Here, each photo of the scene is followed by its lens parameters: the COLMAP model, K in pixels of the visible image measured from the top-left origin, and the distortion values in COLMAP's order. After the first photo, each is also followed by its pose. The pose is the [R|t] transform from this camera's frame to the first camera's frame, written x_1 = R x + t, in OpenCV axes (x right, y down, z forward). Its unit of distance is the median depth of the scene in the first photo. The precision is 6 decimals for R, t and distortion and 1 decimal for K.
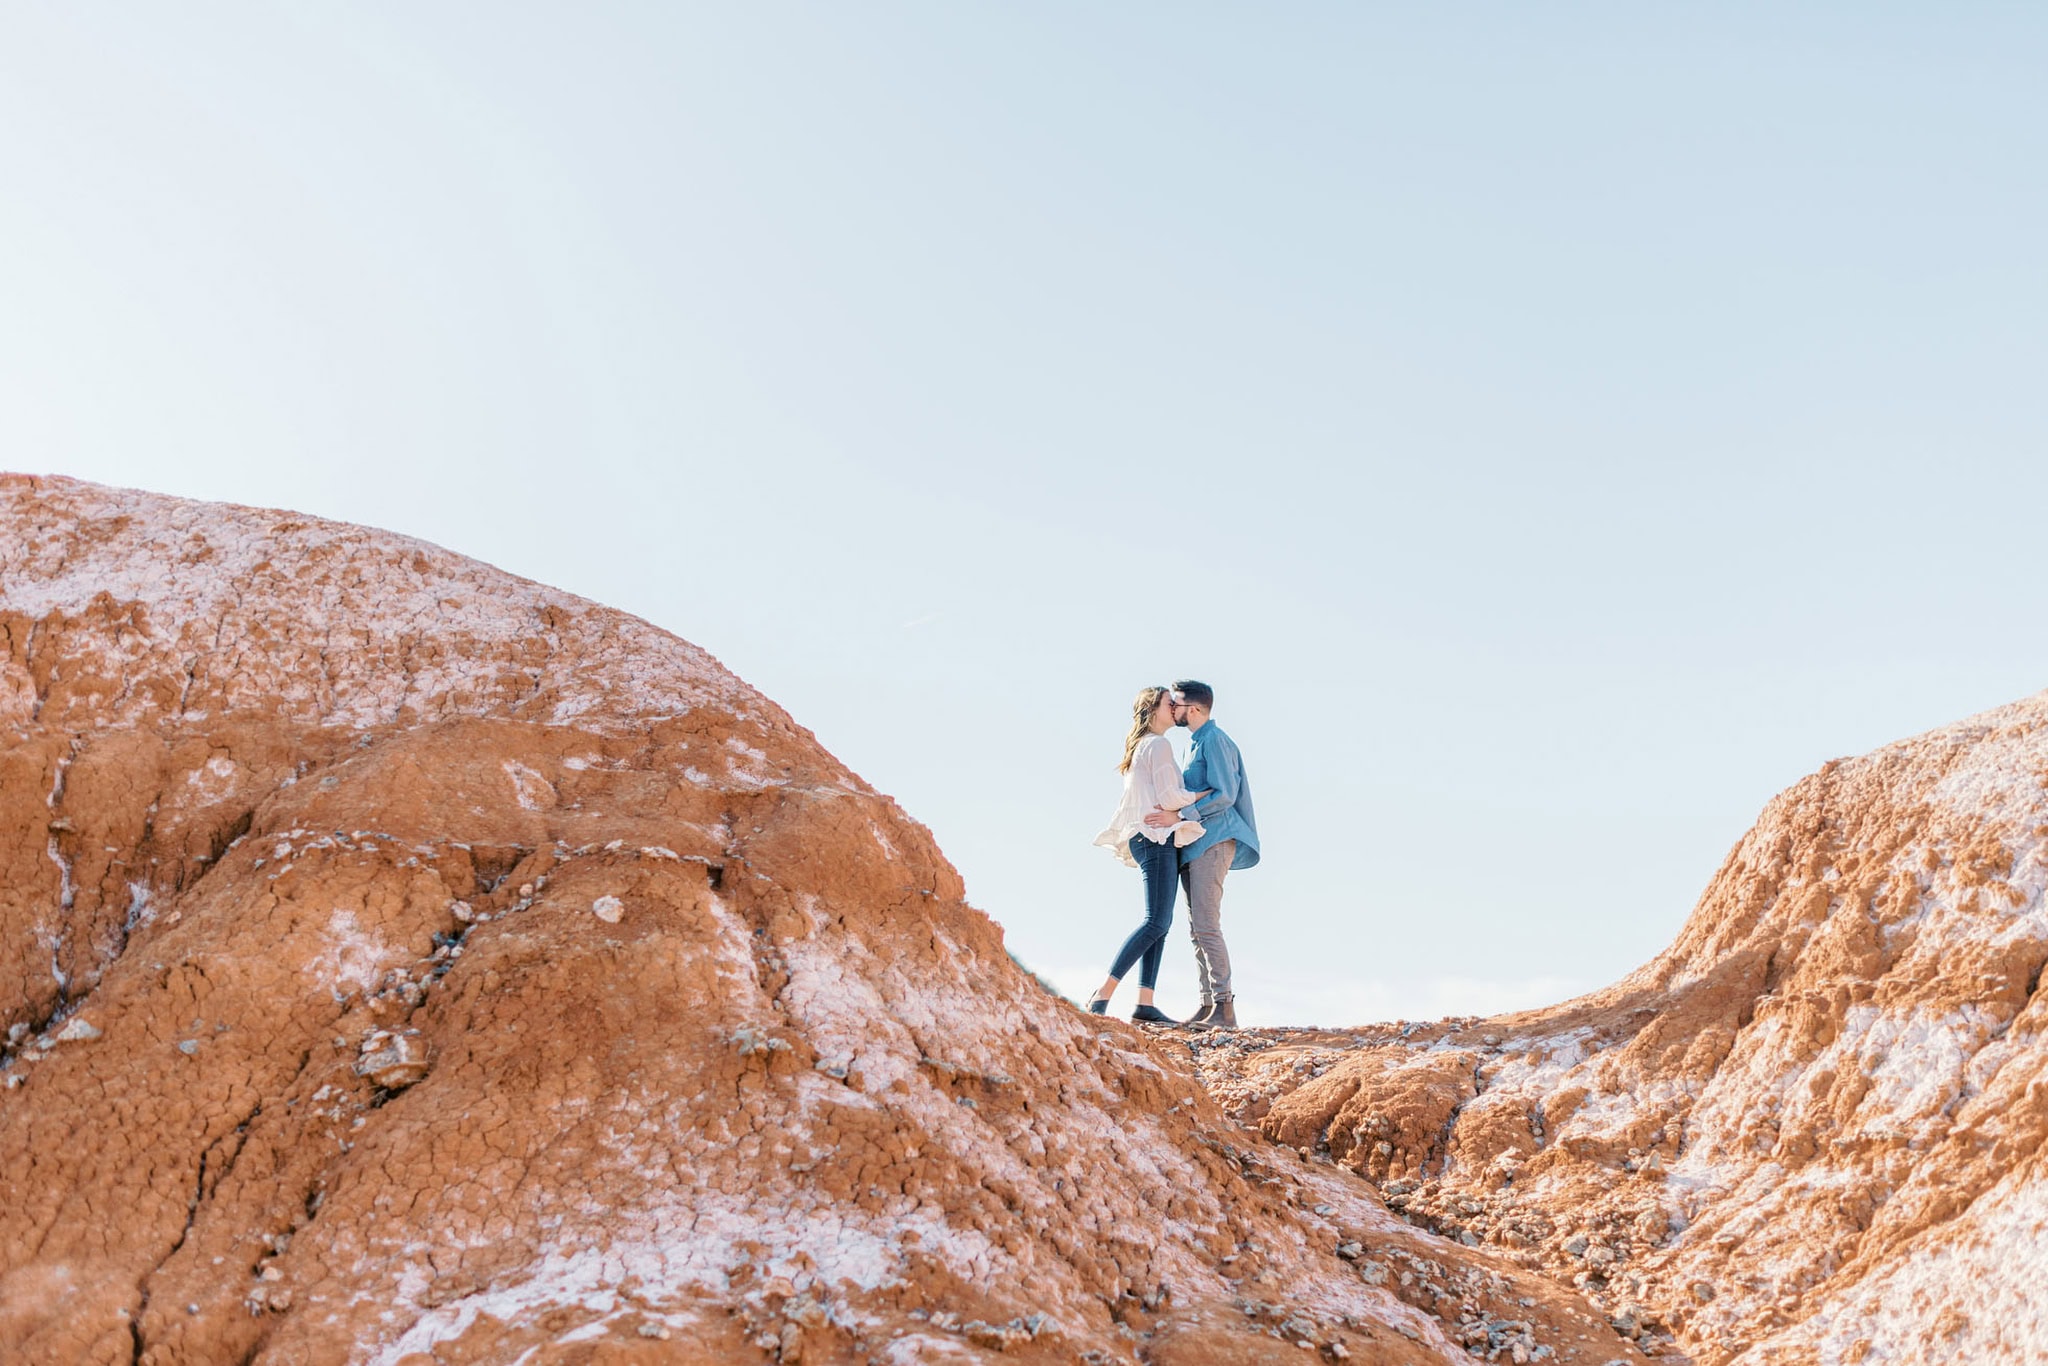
lens RADIAL K [[3058.4, 0, 1024.0], [0, 3058.4, 683.0], [0, 0, 1]] dist [0.007107, 0.031129]
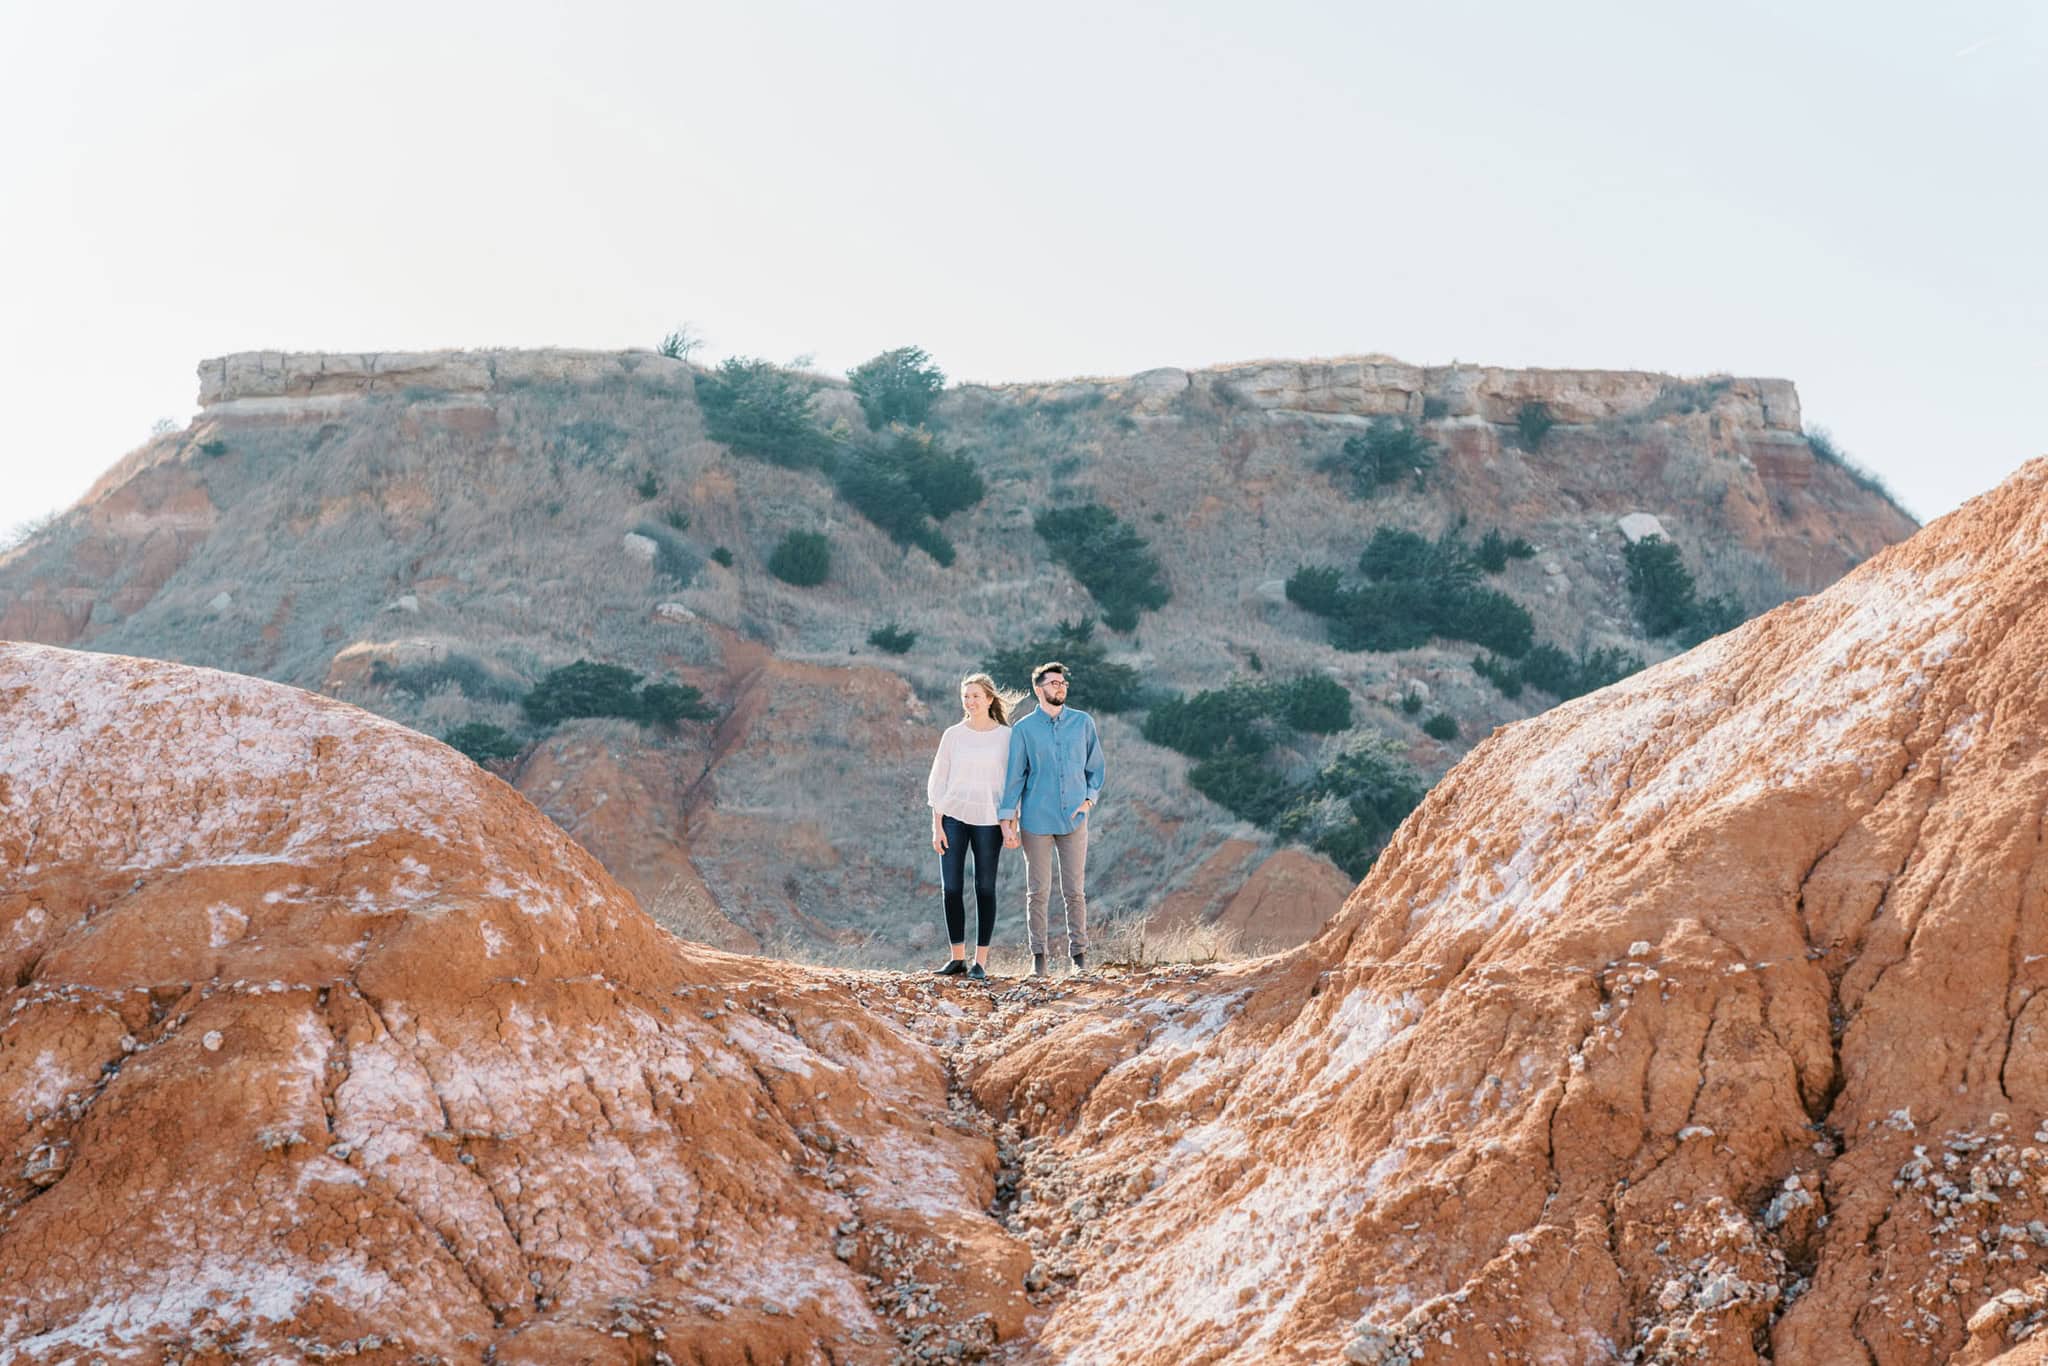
lens RADIAL K [[3959.1, 0, 1024.0], [0, 3959.1, 683.0], [0, 0, 1]] dist [0.017547, -0.121131]
pose [[0.962141, -0.072731, -0.262668, 0.642227], [0.104057, 0.988758, 0.107374, -0.221382], [0.251905, -0.130641, 0.958893, -0.585480]]
